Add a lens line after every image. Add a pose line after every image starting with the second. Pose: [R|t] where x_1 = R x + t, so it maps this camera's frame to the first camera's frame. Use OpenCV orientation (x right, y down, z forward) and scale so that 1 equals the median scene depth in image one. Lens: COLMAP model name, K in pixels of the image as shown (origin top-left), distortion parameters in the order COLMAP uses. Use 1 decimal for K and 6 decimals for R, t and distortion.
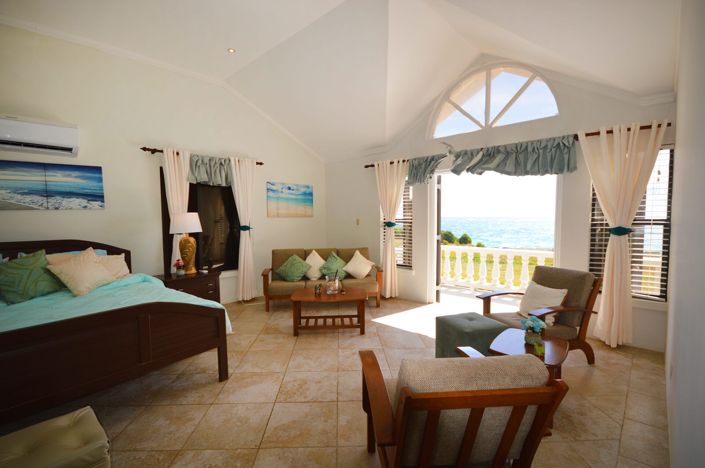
lens RADIAL K [[315.9, 0, 346.2], [0, 315.9, 236.0], [0, 0, 1]] dist [0.015291, -0.017183]
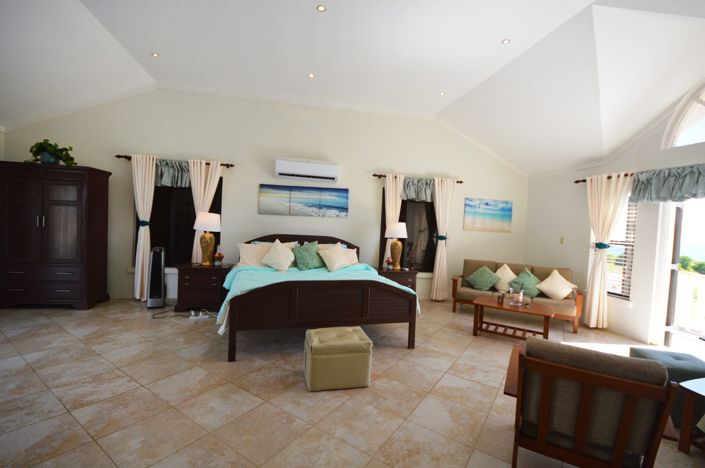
lens RADIAL K [[315.9, 0, 346.2], [0, 315.9, 236.0], [0, 0, 1]] dist [0.015291, -0.017183]
pose [[0.807552, 0.071151, -0.585489, 0.082390], [-0.092845, 0.995656, -0.007063, 0.009785], [0.582442, 0.060063, 0.810650, -0.158886]]
